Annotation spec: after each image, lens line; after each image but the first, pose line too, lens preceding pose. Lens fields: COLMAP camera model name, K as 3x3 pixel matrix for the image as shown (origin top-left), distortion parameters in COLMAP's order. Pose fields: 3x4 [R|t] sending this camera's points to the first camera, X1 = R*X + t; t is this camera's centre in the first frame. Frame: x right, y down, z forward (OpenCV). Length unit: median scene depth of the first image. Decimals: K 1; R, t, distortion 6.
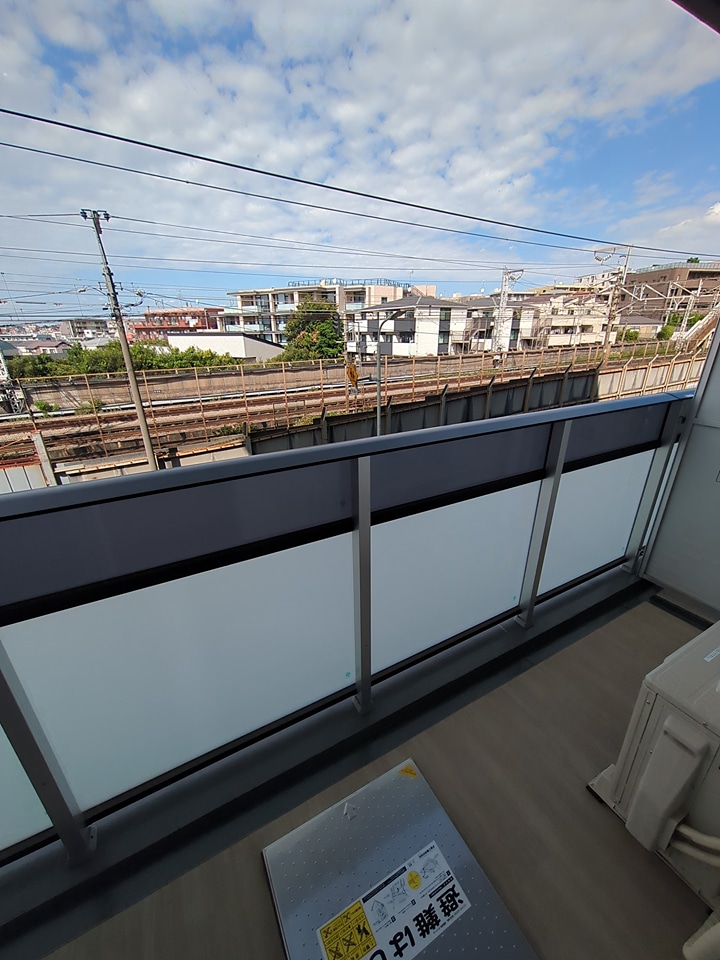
lens RADIAL K [[378.6, 0, 358.7], [0, 378.6, 479.2], [0, 0, 1]] dist [-0.003531, 0.001275]
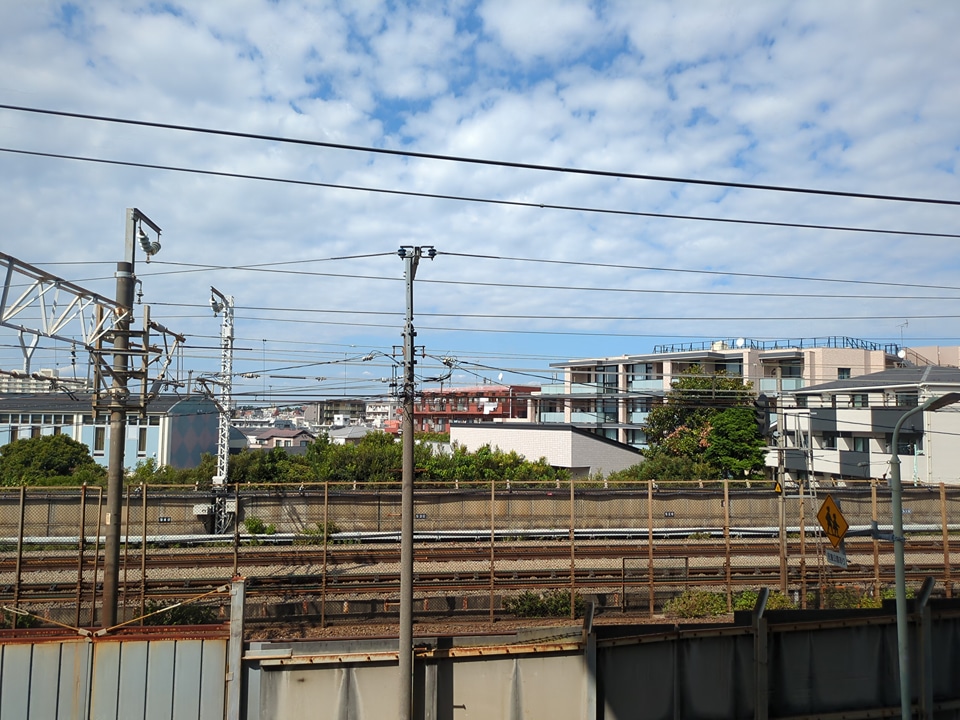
lens RADIAL K [[710.6, 0, 478.2], [0, 710.6, 366.2], [0, 0, 1]] dist [0.029796, -0.011411]
pose [[0.922989, -0.007142, -0.384761, -0.017944], [-0.162239, 0.899409, -0.405884, -0.006434], [0.348956, 0.437049, 0.828986, 0.015141]]
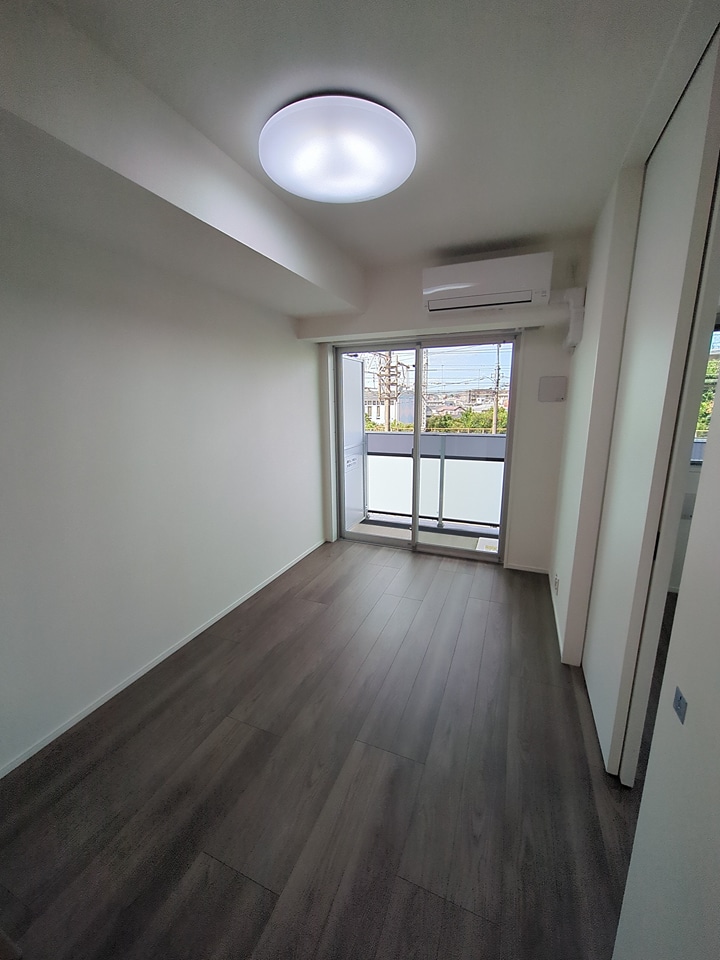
lens RADIAL K [[378.6, 0, 357.4], [0, 378.6, 482.0], [0, 0, 1]] dist [-0.003531, 0.001275]
pose [[0.626850, 0.166106, -0.761228, 0.057030], [-0.282689, 0.958923, -0.023542, 0.029572], [0.726048, 0.229948, 0.648057, -0.078390]]
